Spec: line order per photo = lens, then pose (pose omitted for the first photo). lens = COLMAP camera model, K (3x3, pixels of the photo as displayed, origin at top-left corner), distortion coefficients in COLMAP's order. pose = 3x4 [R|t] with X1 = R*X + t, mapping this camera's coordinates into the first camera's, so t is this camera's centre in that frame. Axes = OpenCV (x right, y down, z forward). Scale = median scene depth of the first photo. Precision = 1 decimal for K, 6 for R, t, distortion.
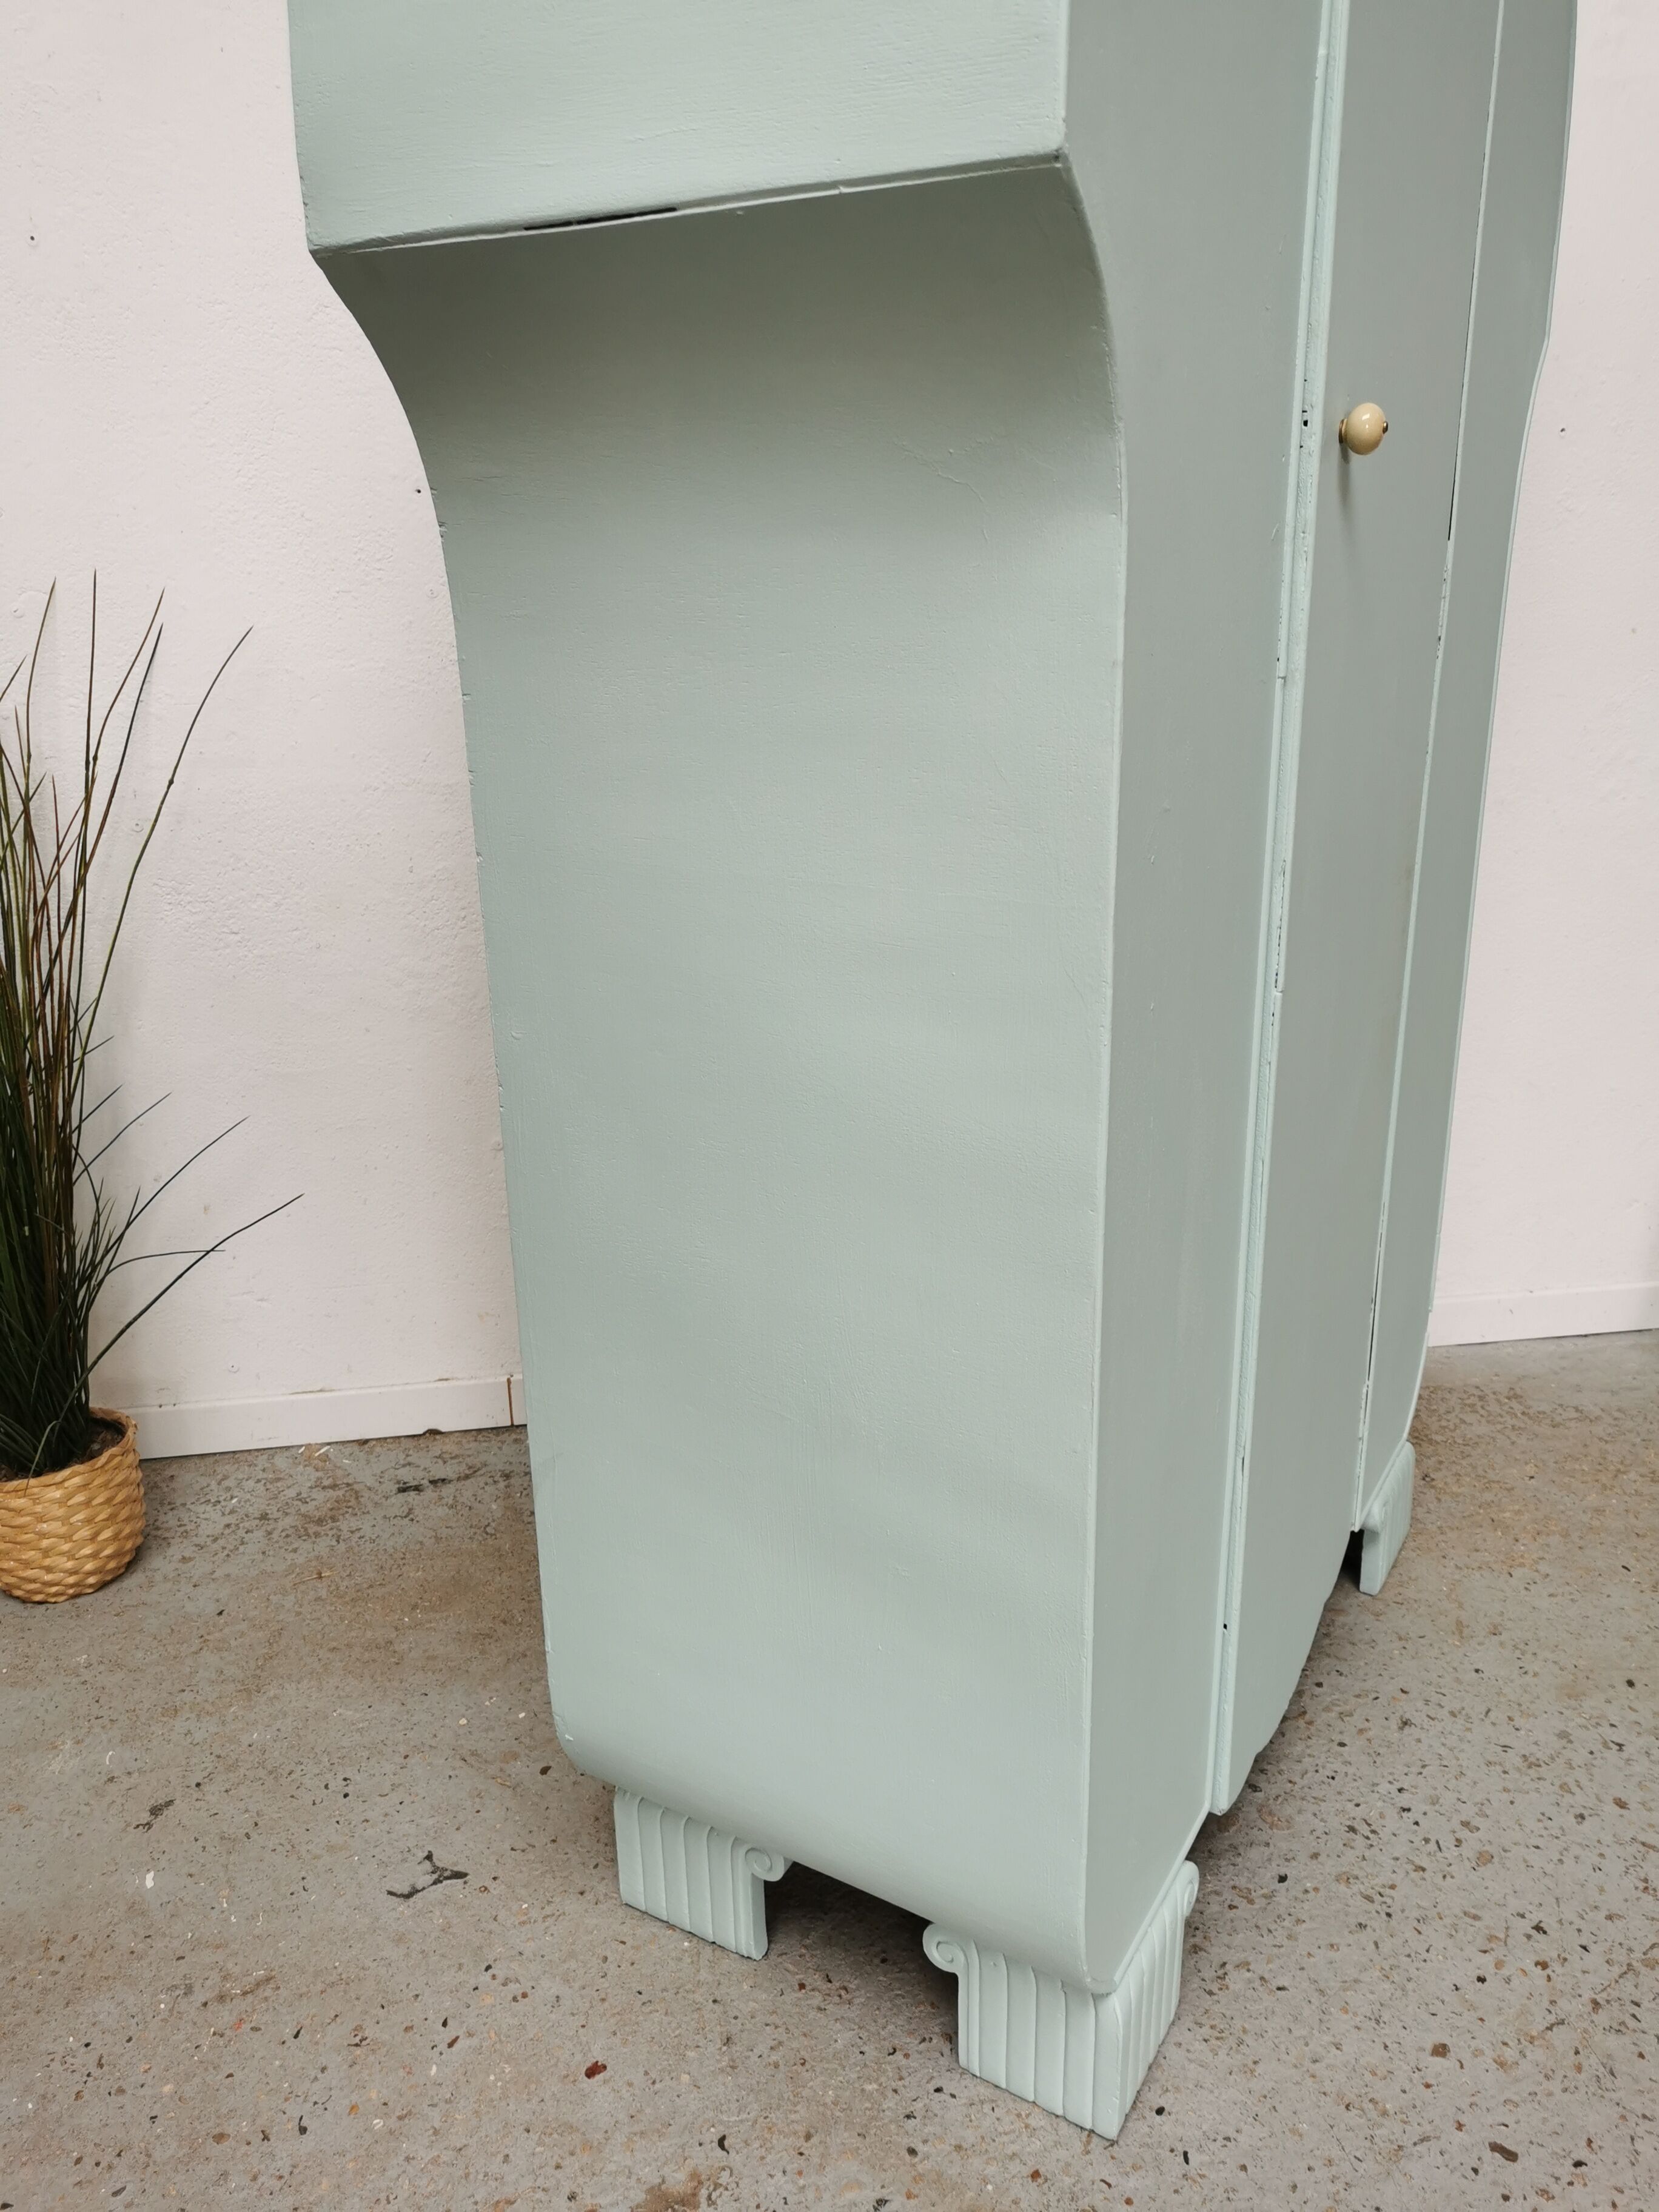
lens RADIAL K [[1766.7, 0, 829.5], [0, 1766.7, 1106.0], [0, 0, 1]] dist [0.059399, -0.071240]
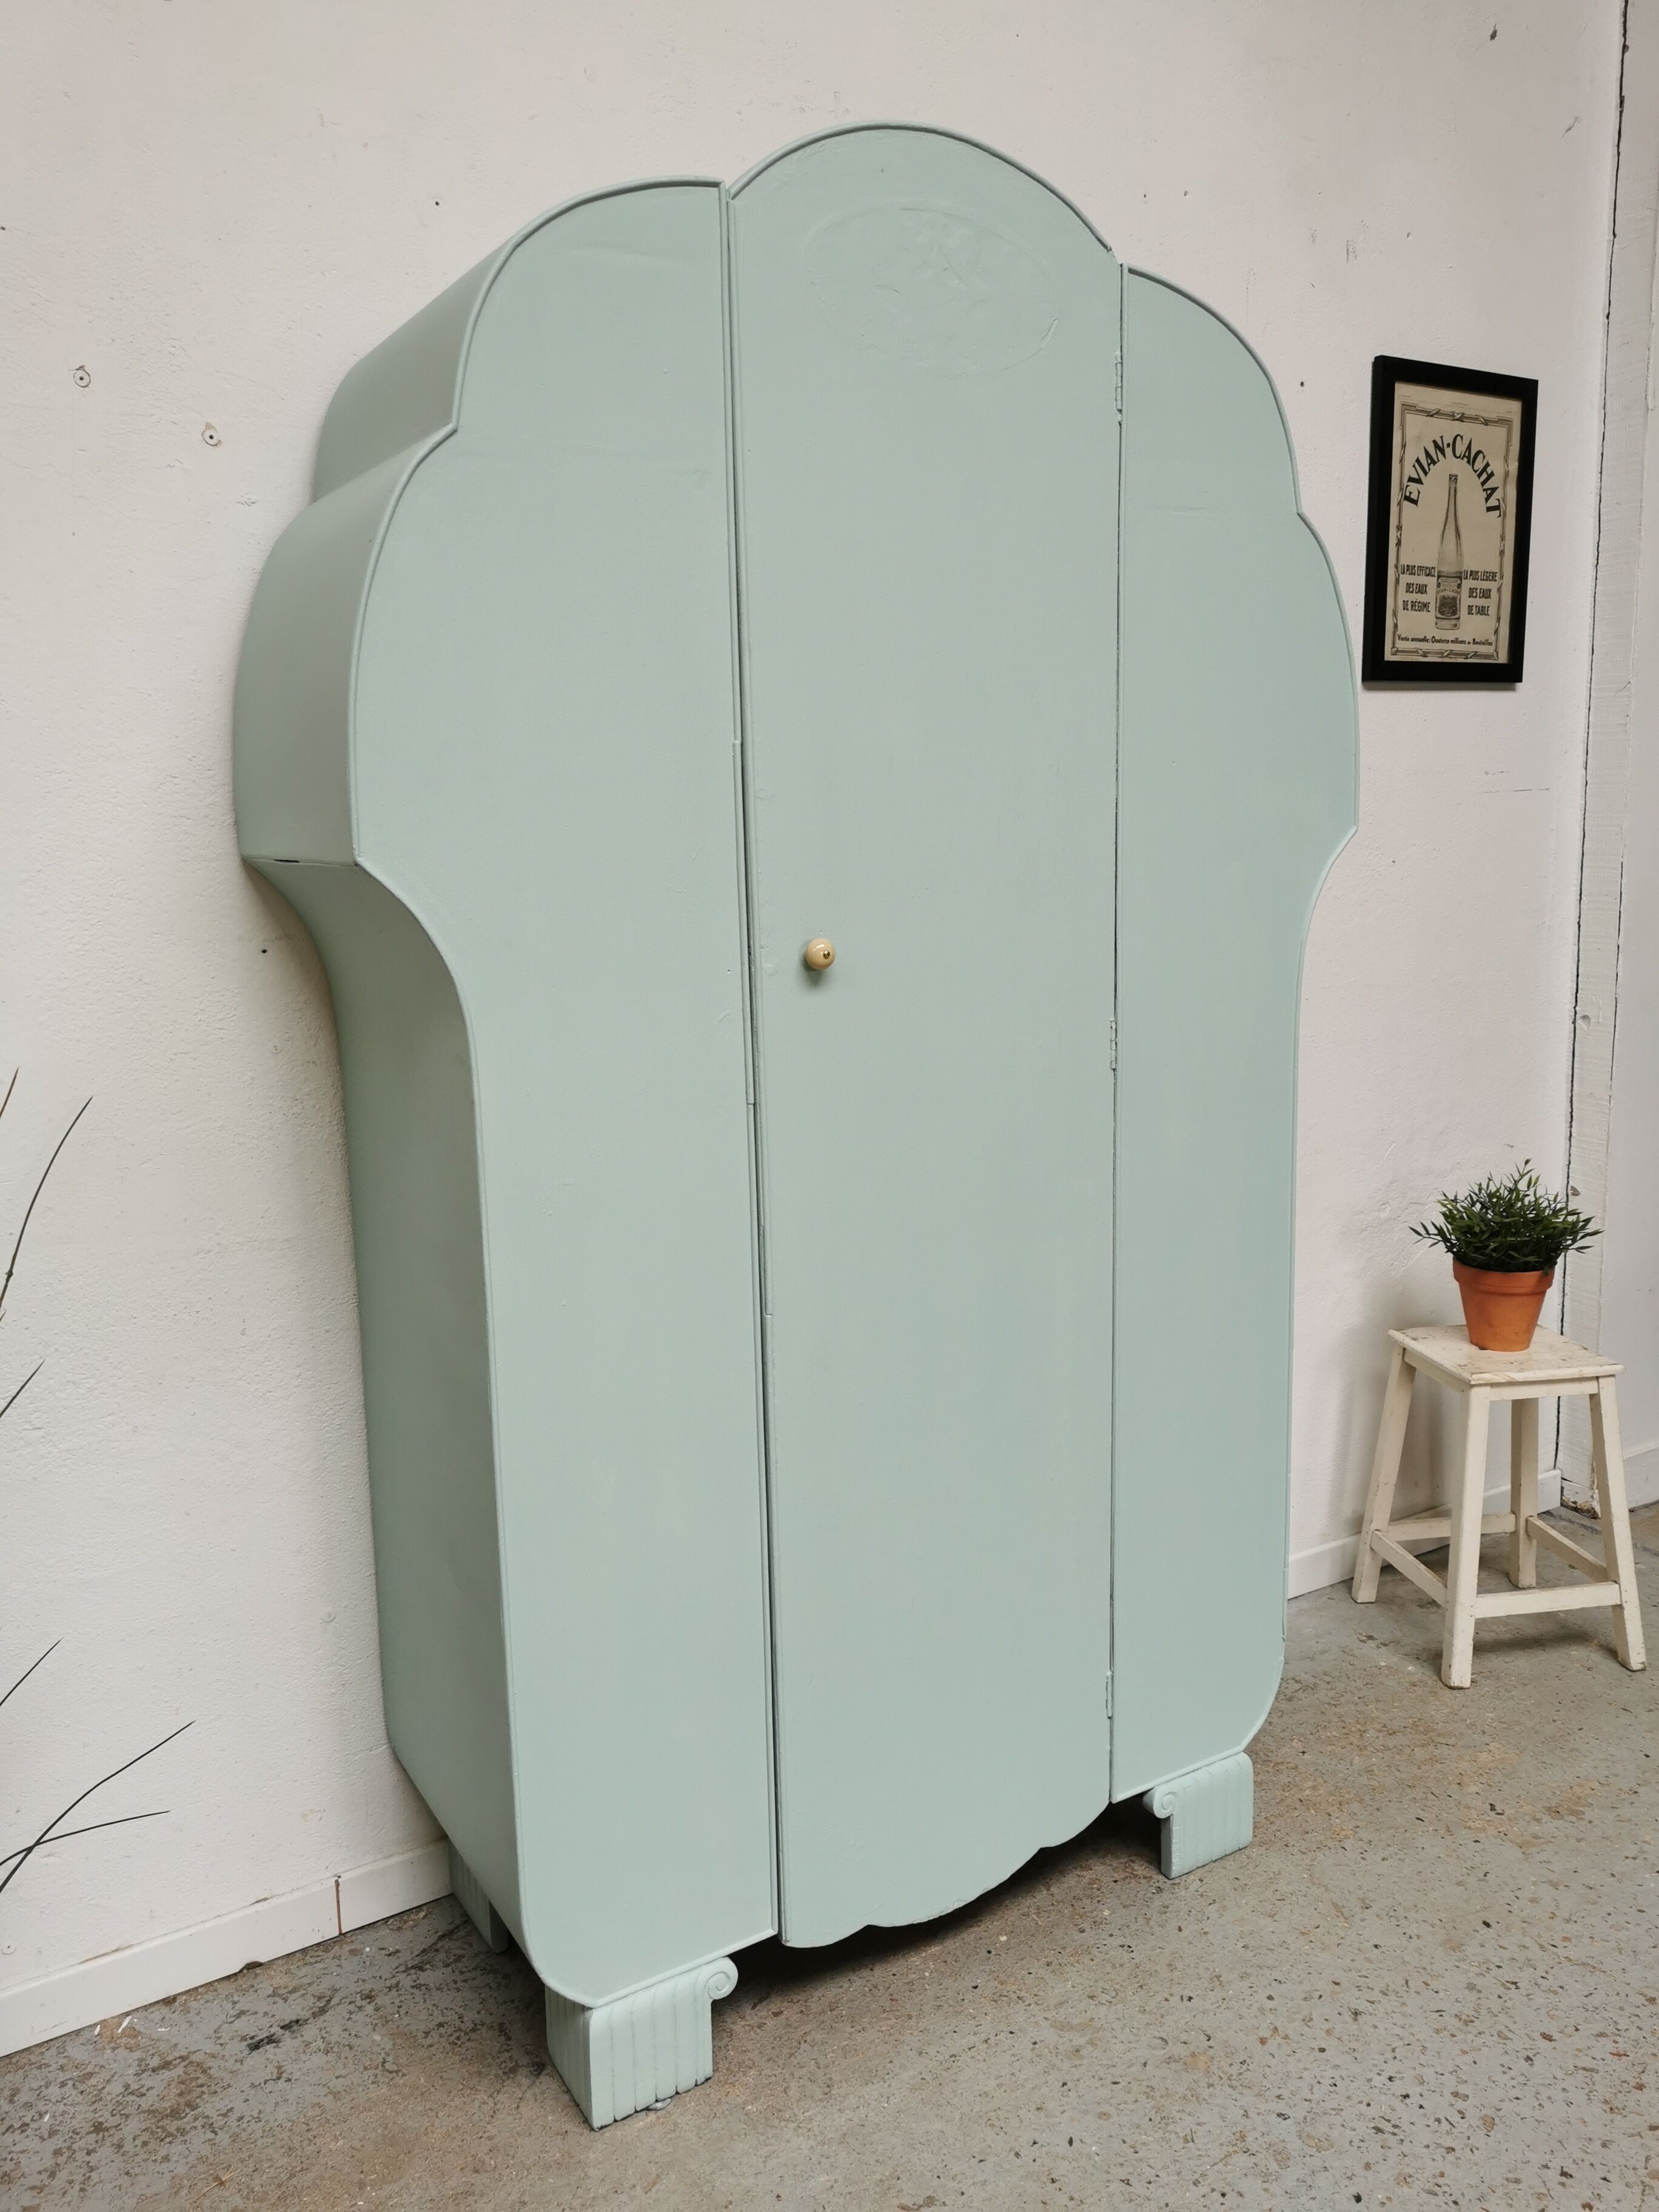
lens RADIAL K [[1755.5, 0, 854.2], [0, 1755.5, 1083.0], [0, 0, 1]] dist [0.024160, -0.008903]
pose [[0.909410, -0.056213, 0.412084, -0.337233], [0.129558, 0.979812, -0.152259, -0.084071], [-0.395206, 0.191855, 0.898334, 0.017705]]
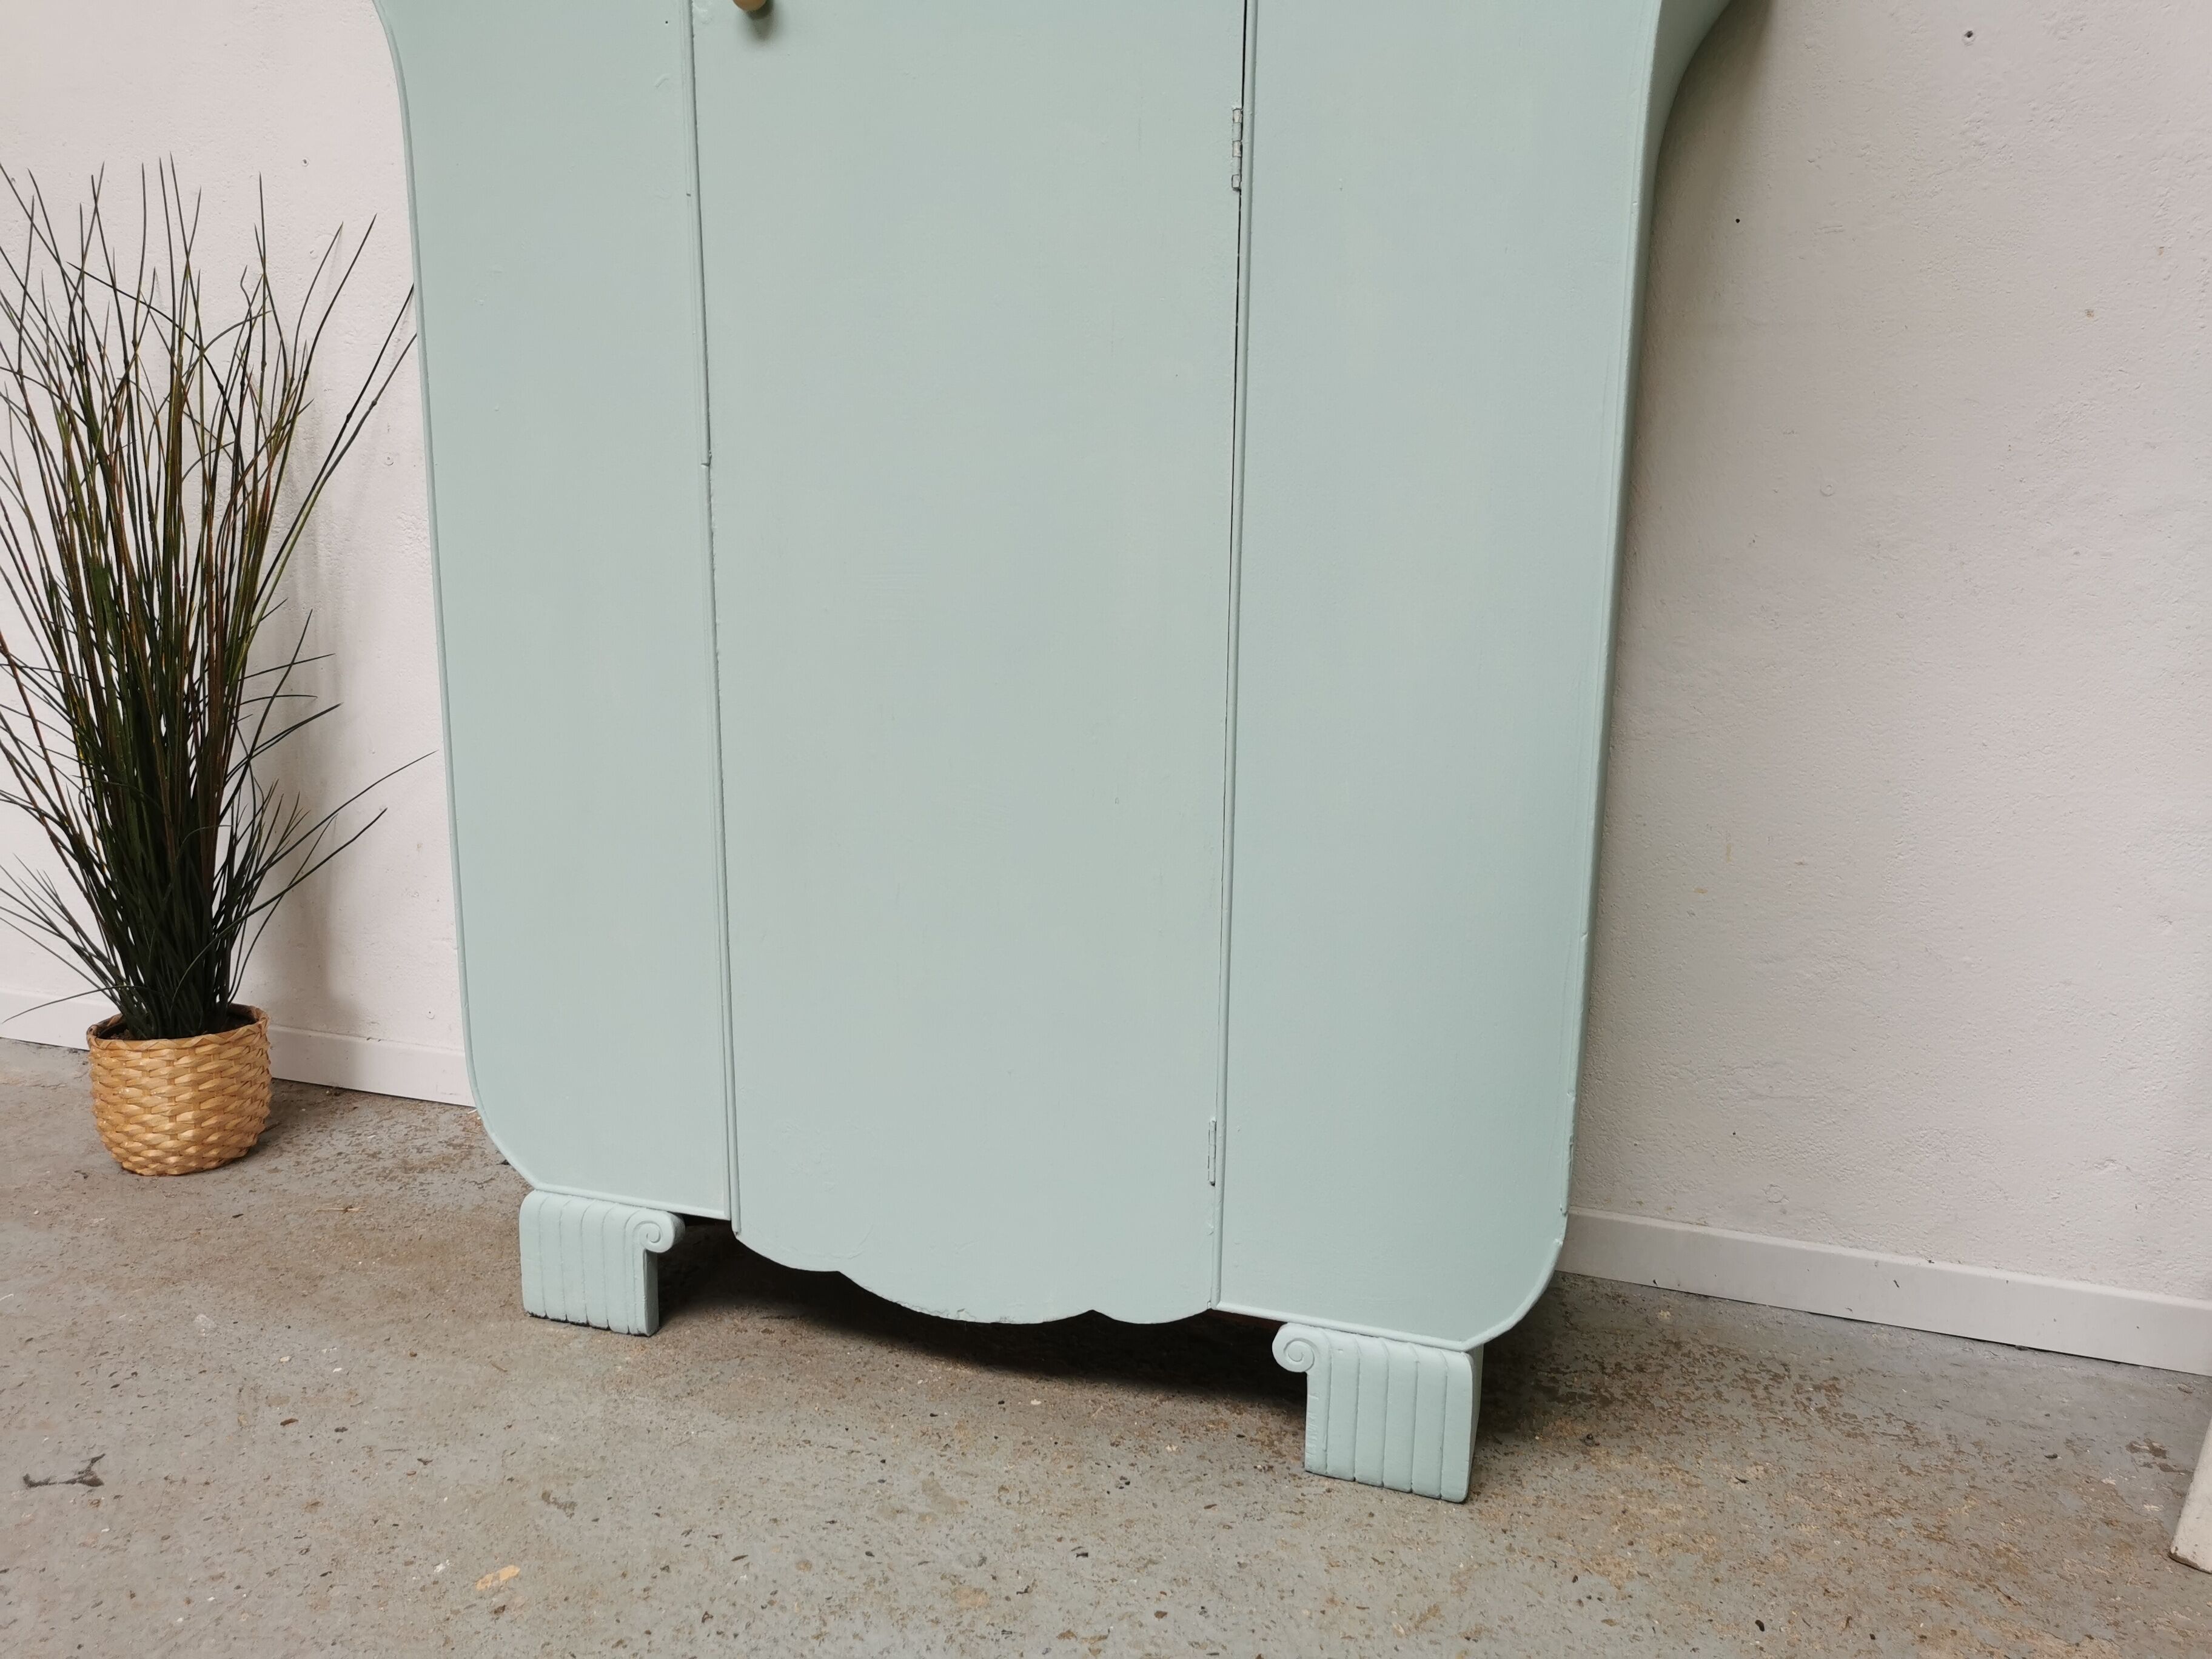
lens RADIAL K [[1758.5, 0, 1090.1], [0, 1758.5, 830.5], [0, 0, 1]] dist [0.047845, -0.045377]
pose [[0.898314, 0.129691, -0.419777, 0.460140], [-0.183221, 0.978977, -0.089630, 0.077182], [0.399328, 0.157428, 0.903191, 0.267627]]
